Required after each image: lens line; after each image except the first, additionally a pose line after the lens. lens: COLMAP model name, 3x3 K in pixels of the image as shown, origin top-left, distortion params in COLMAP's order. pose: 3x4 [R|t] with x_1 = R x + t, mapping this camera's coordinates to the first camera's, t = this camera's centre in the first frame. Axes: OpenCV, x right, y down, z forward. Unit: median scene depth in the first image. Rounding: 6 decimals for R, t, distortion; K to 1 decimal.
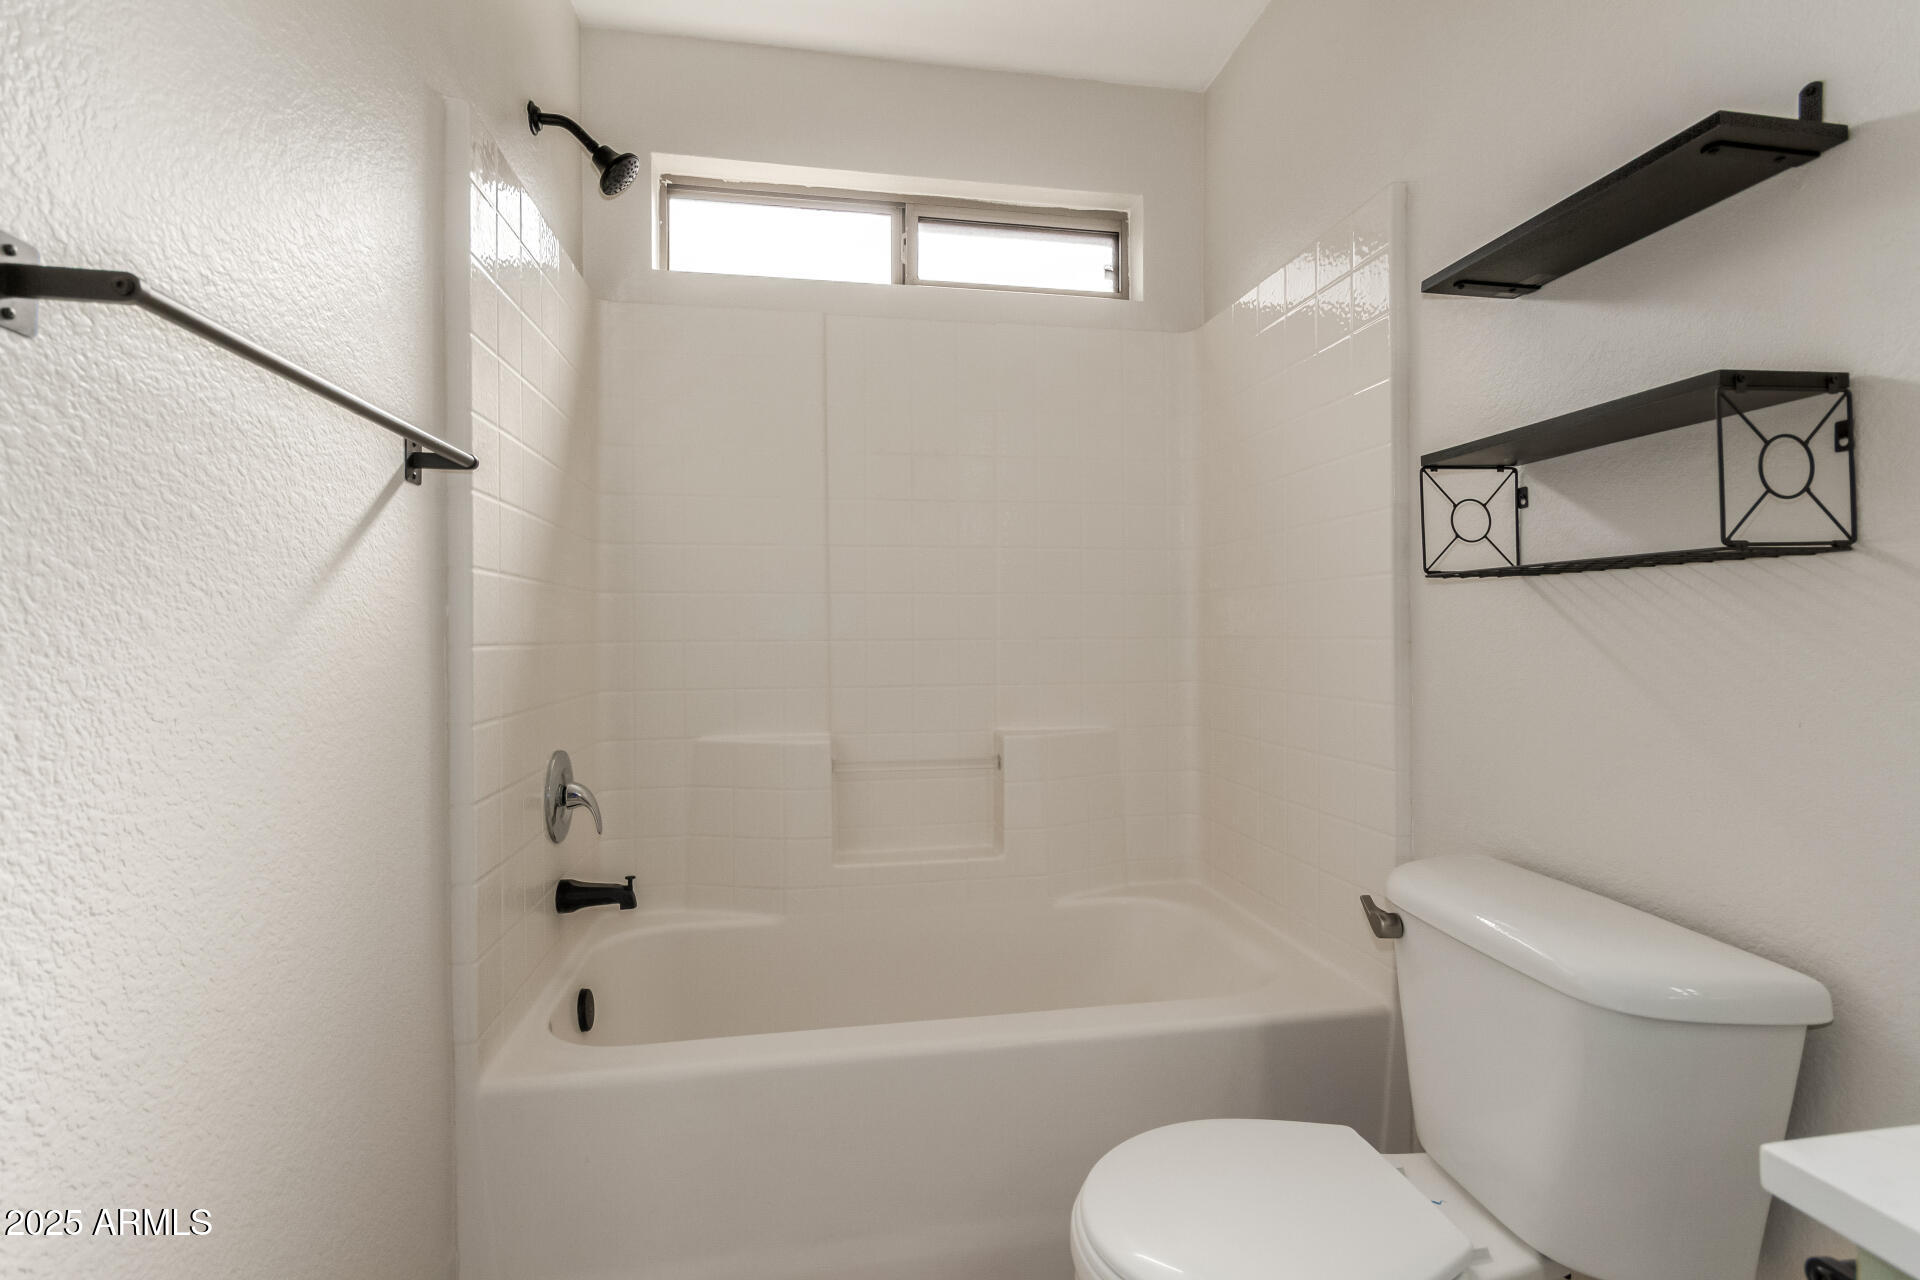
lens RADIAL K [[881.2, 0, 959.7], [0, 881.2, 631.5], [0, 0, 1]] dist [-0.010006, 0.000702]
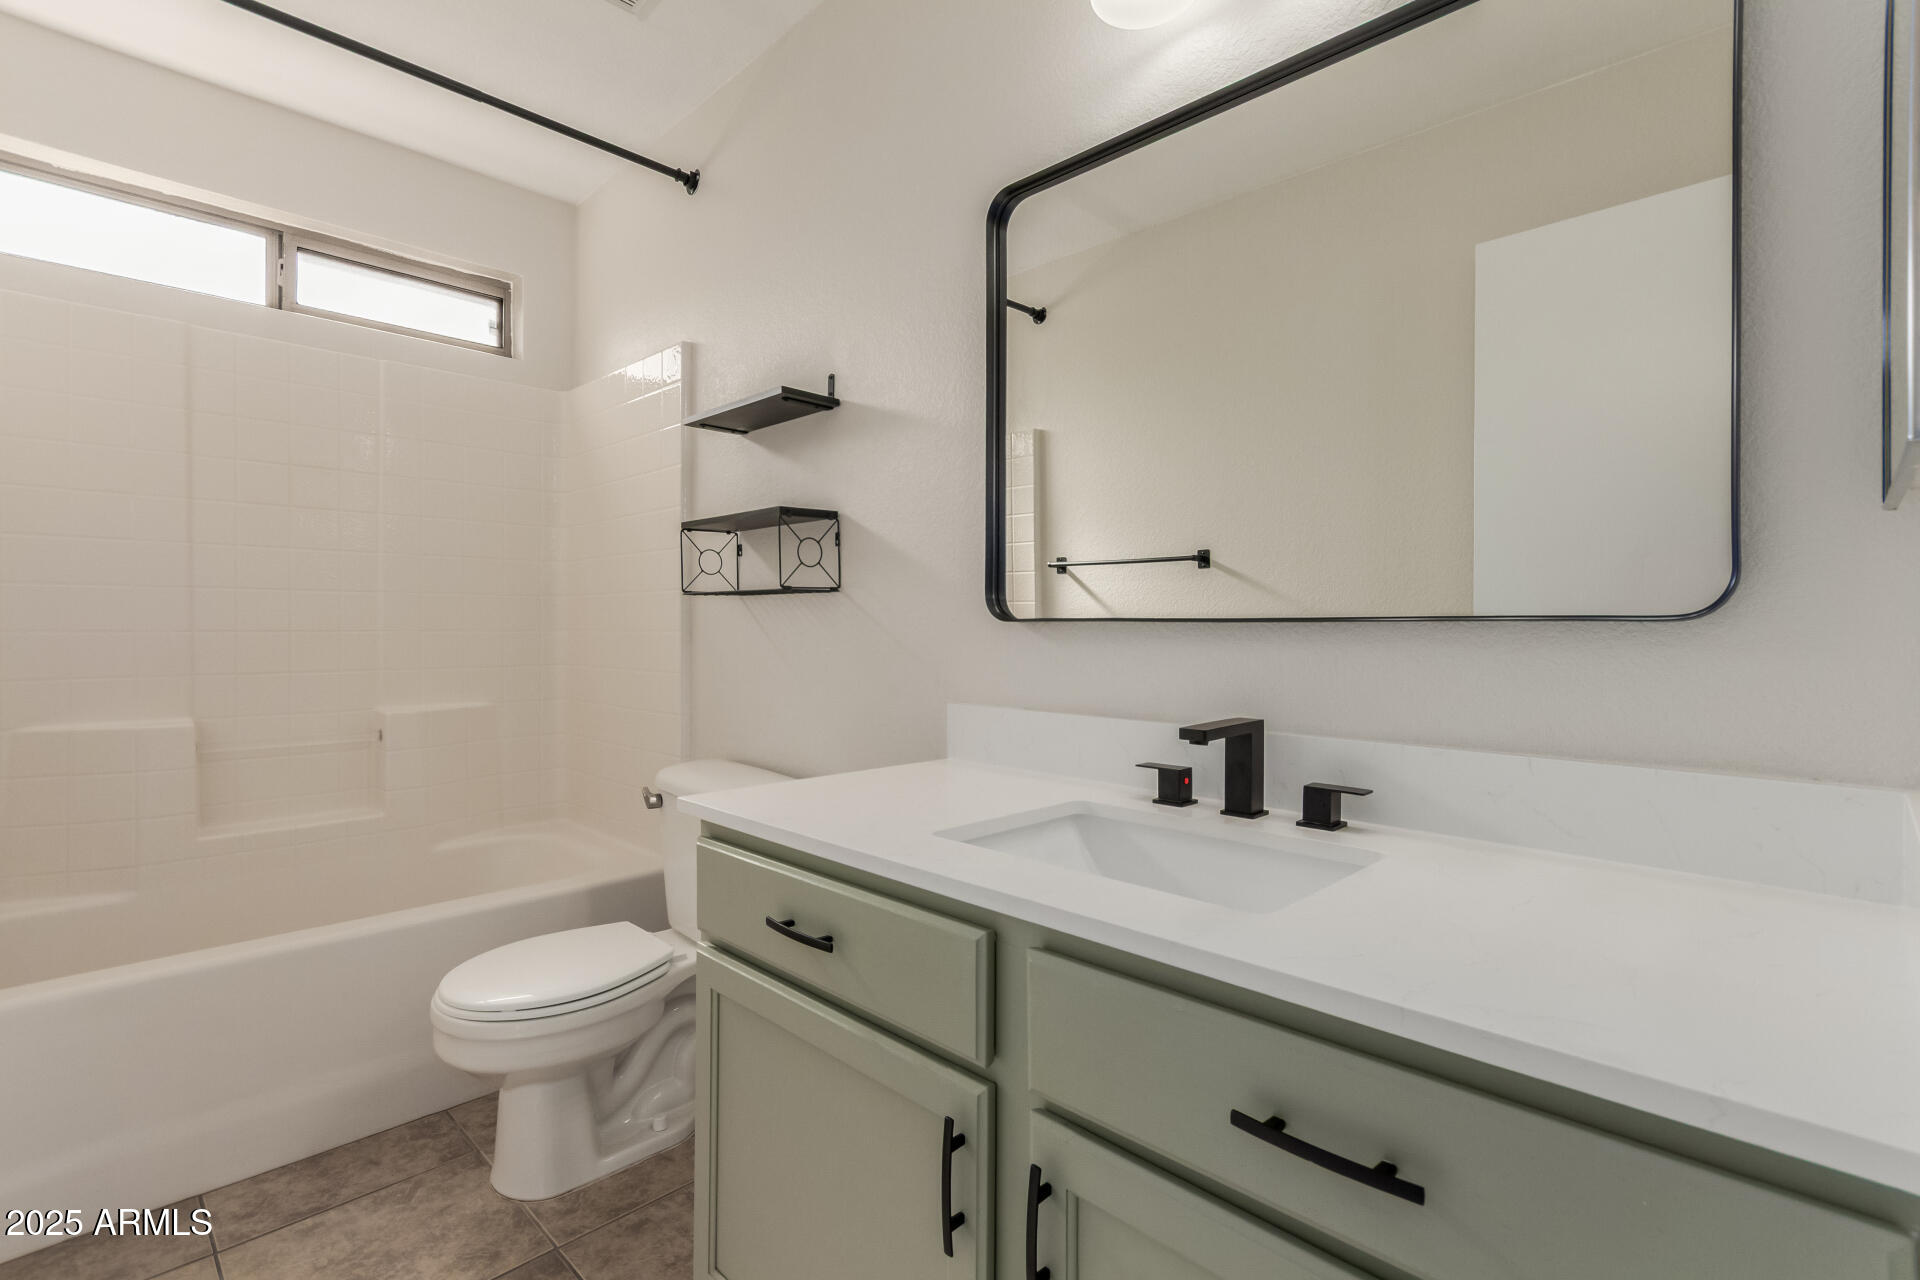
lens RADIAL K [[881.2, 0, 976.3], [0, 881.2, 625.2], [0, 0, 1]] dist [-0.010006, 0.000702]
pose [[0.804330, 0.006838, 0.594144, -0.019981], [-0.006002, 0.999976, -0.003384, -0.000867], [-0.594153, -0.000844, 0.804351, -0.685607]]
